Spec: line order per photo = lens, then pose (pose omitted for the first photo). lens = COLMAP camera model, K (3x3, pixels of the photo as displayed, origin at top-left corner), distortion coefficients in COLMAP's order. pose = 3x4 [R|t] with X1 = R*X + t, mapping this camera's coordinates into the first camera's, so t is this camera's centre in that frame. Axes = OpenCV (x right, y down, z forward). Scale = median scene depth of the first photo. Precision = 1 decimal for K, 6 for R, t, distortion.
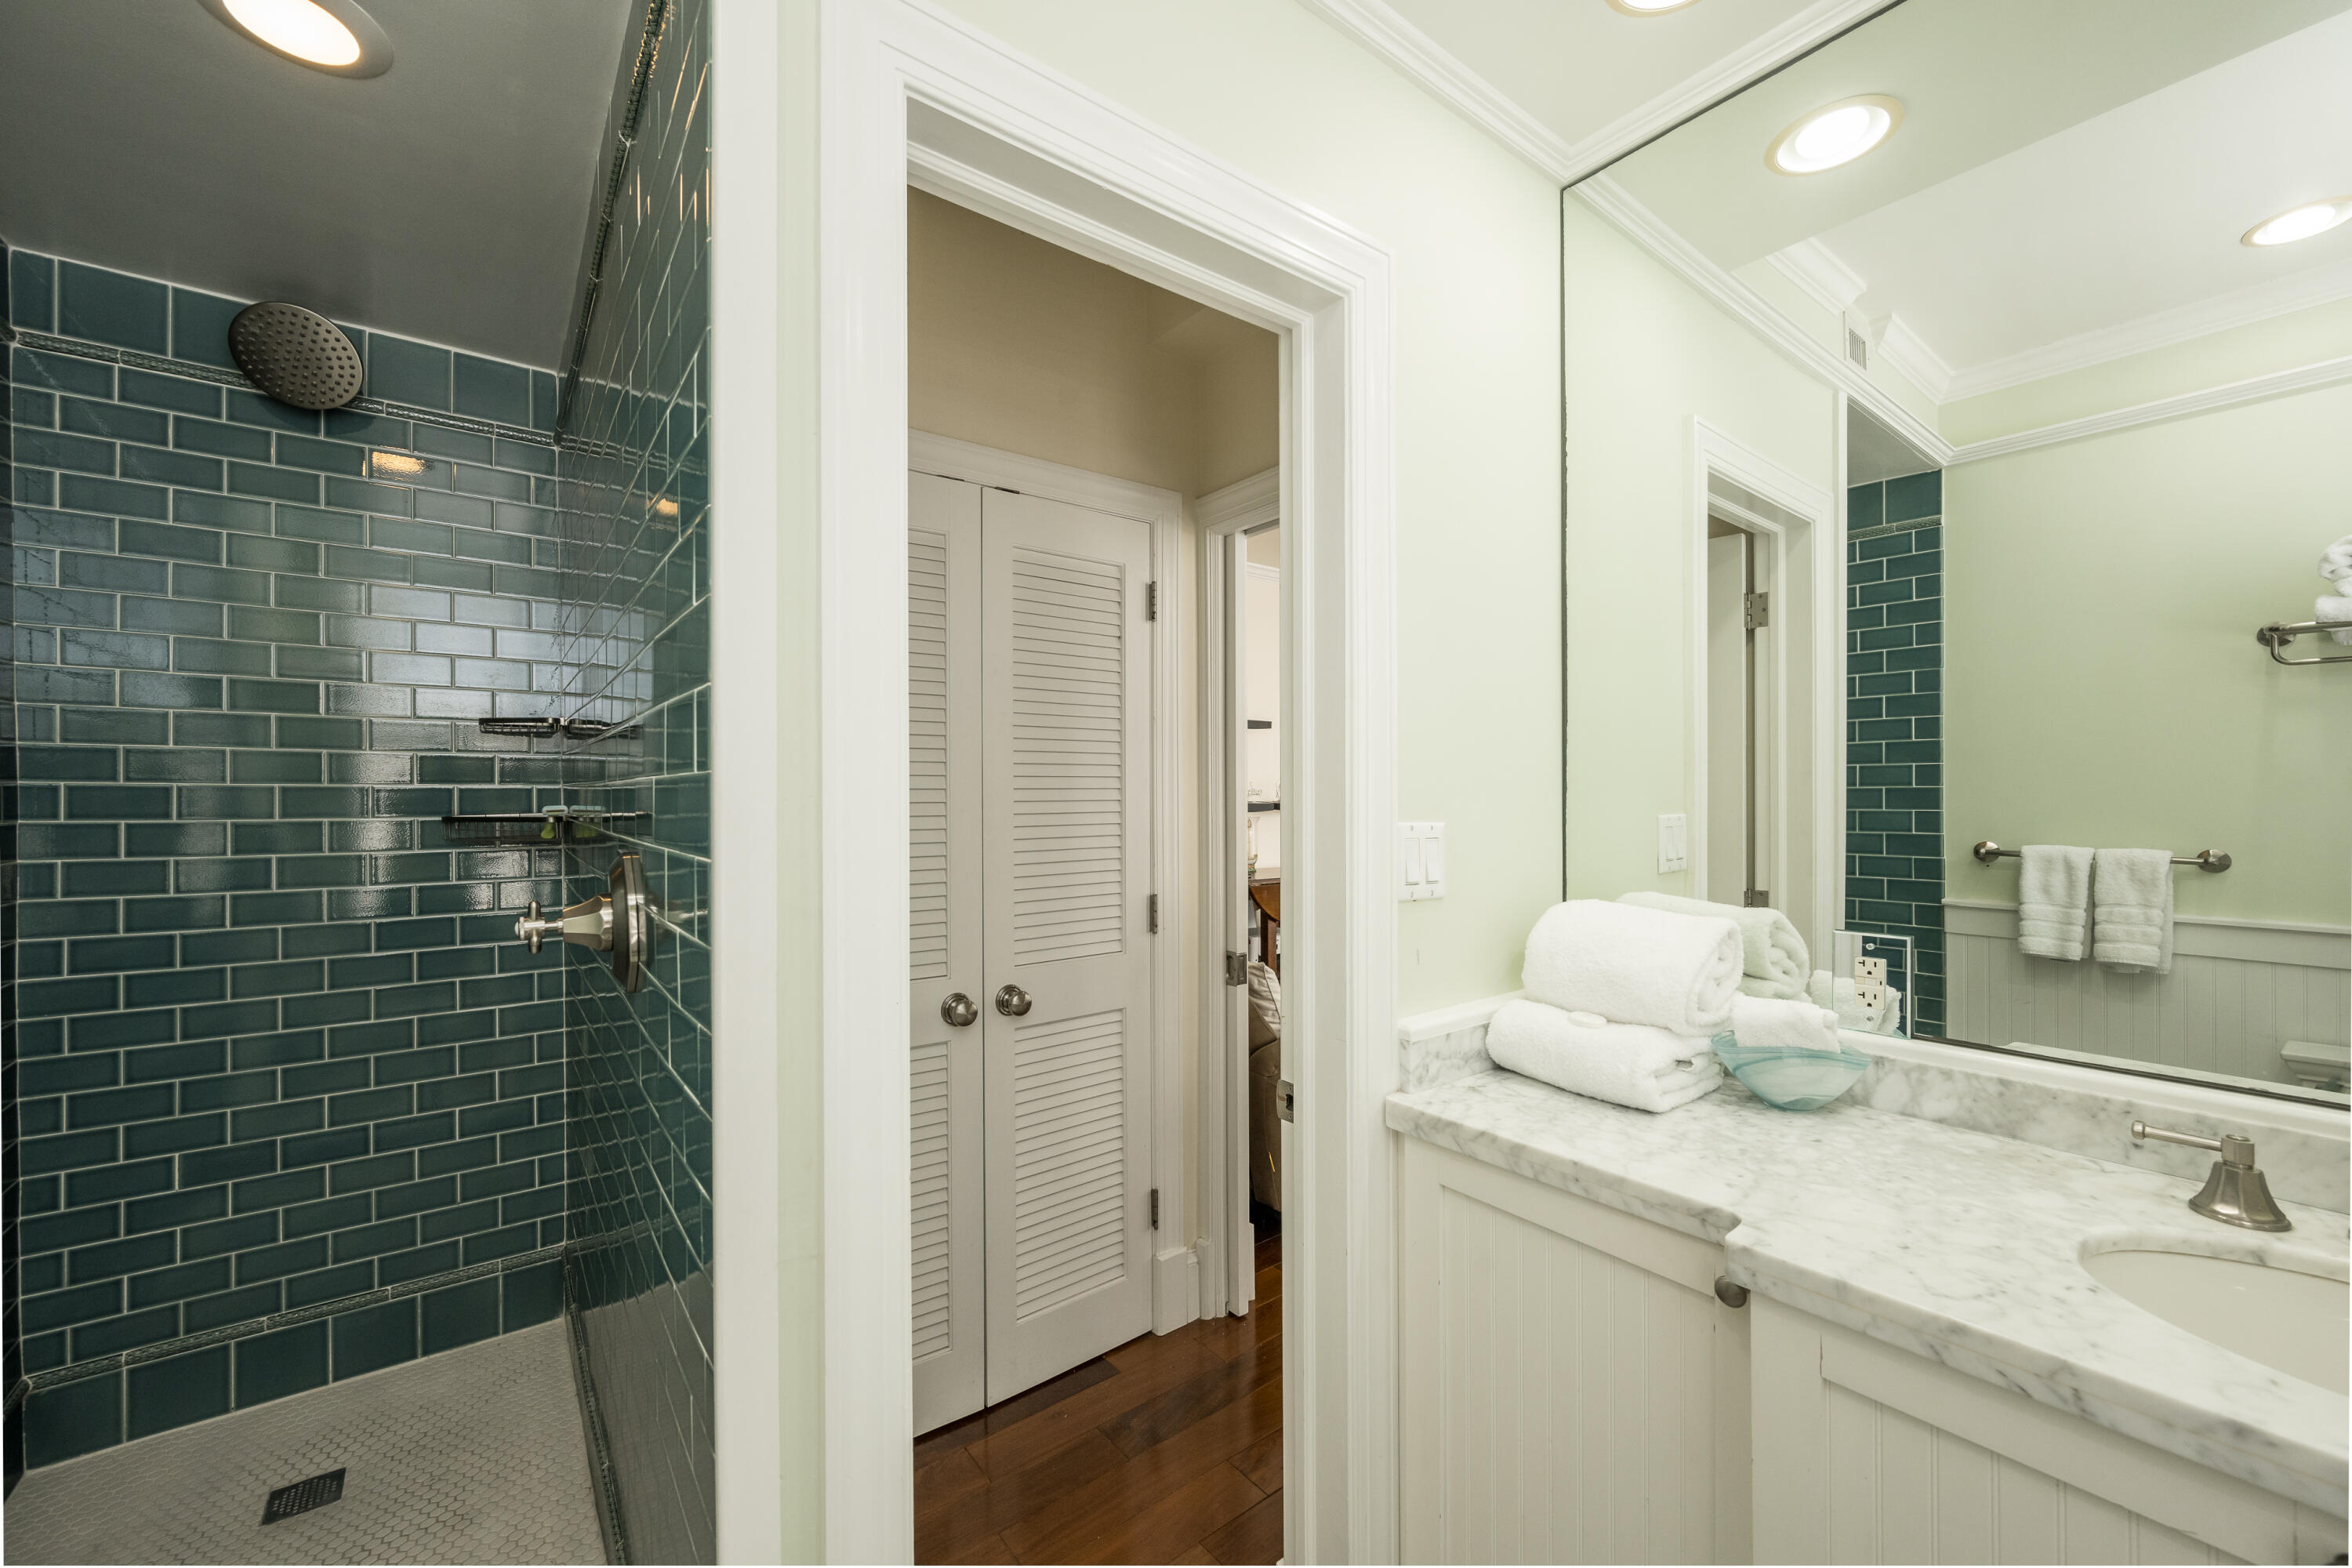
lens RADIAL K [[929.6, 0, 1177.1], [0, 929.6, 787.0], [0, 0, 1]] dist [-0.006102, 0.000513]
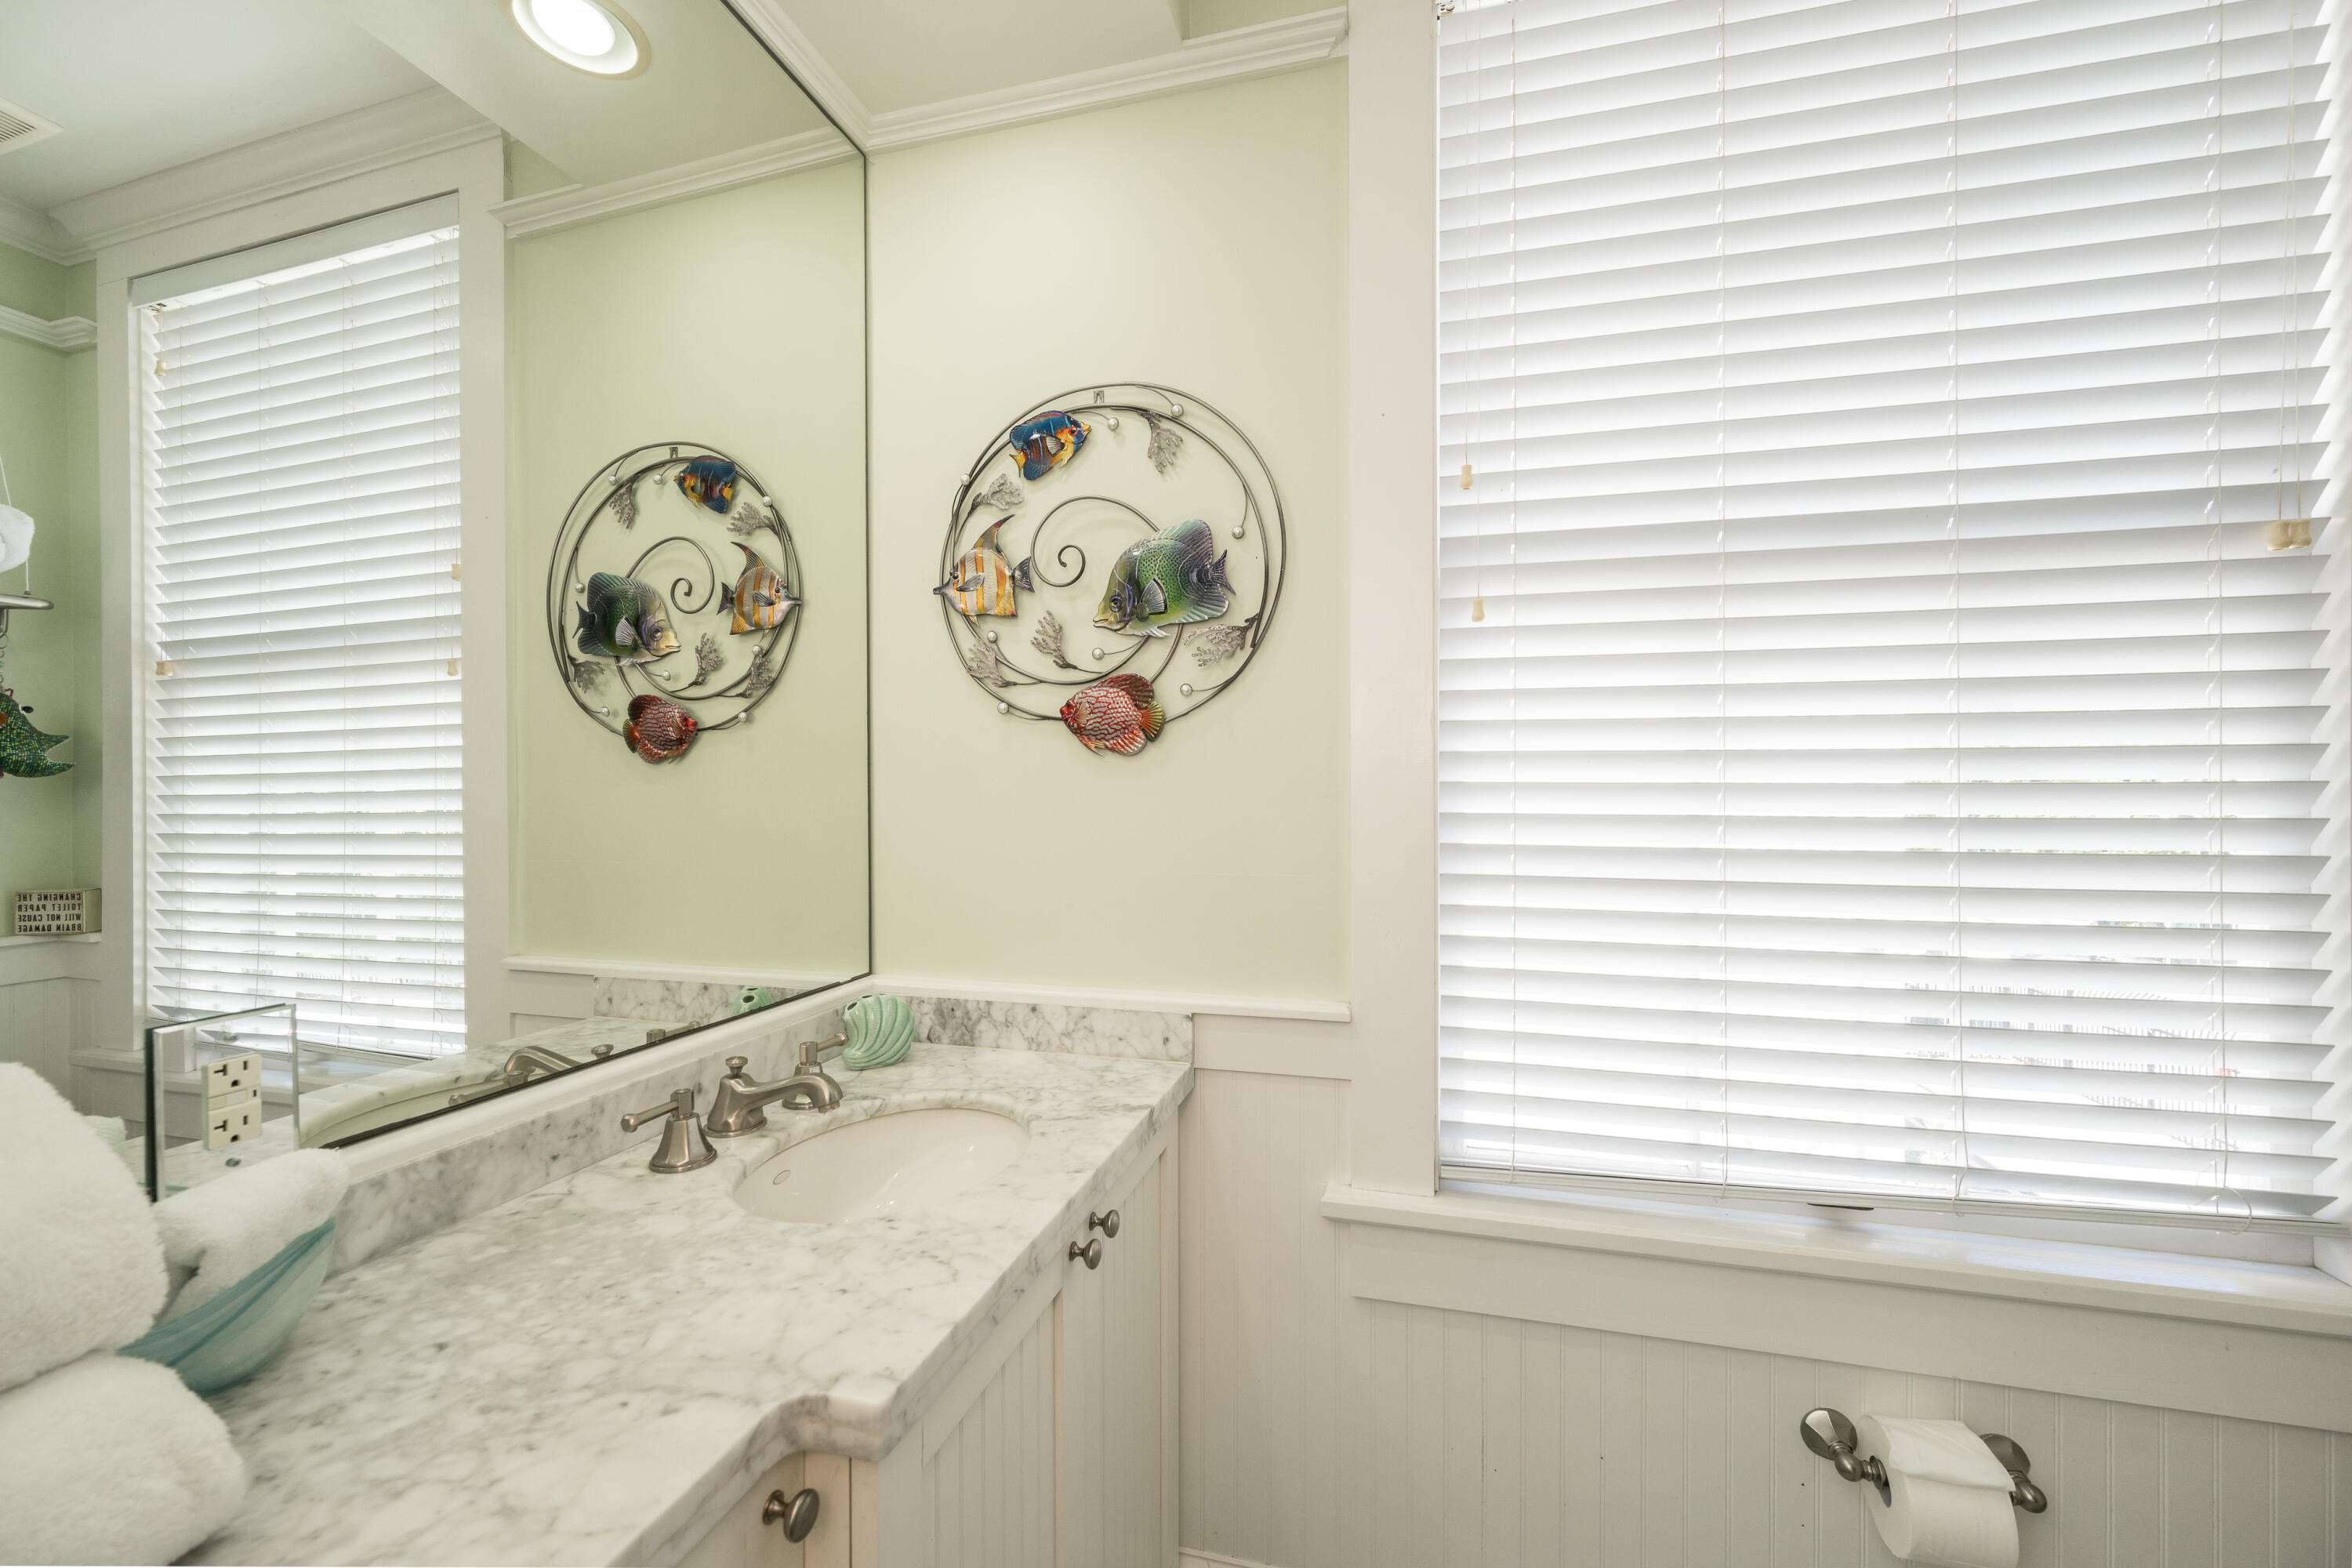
lens RADIAL K [[929.6, 0, 1174.3], [0, 929.6, 789.1], [0, 0, 1]] dist [-0.006102, 0.000513]
pose [[-0.586177, 0.008370, 0.810140, -0.087158], [0.006288, 0.999964, -0.005781, 0.025284], [-0.810159, 0.001706, -0.586208, 1.014960]]
